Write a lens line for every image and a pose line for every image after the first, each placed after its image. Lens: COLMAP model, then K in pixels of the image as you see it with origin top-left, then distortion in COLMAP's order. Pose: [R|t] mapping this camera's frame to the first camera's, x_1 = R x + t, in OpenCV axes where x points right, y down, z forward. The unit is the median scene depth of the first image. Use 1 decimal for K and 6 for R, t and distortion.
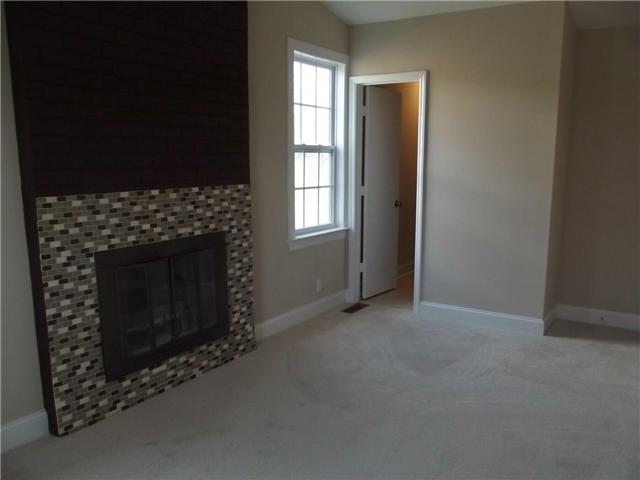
lens RADIAL K [[538.0, 0, 322.3], [0, 538.0, 249.7], [0, 0, 1]] dist [-0.048252, 0.022284]
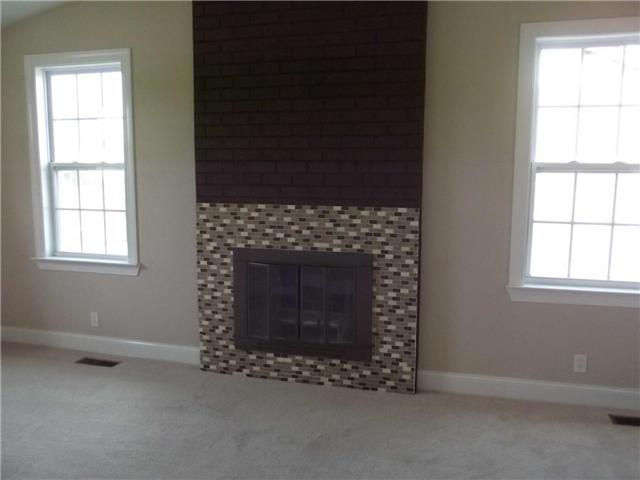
lens RADIAL K [[387.5, 0, 320.0], [0, 387.5, 217.8], [0, 0, 1]] dist [-0.016122, 0.001283]
pose [[0.366644, 0.099113, -0.925067, 0.460996], [-0.166293, 0.985279, 0.039655, -0.122626], [0.915379, 0.139292, 0.377728, 0.713868]]
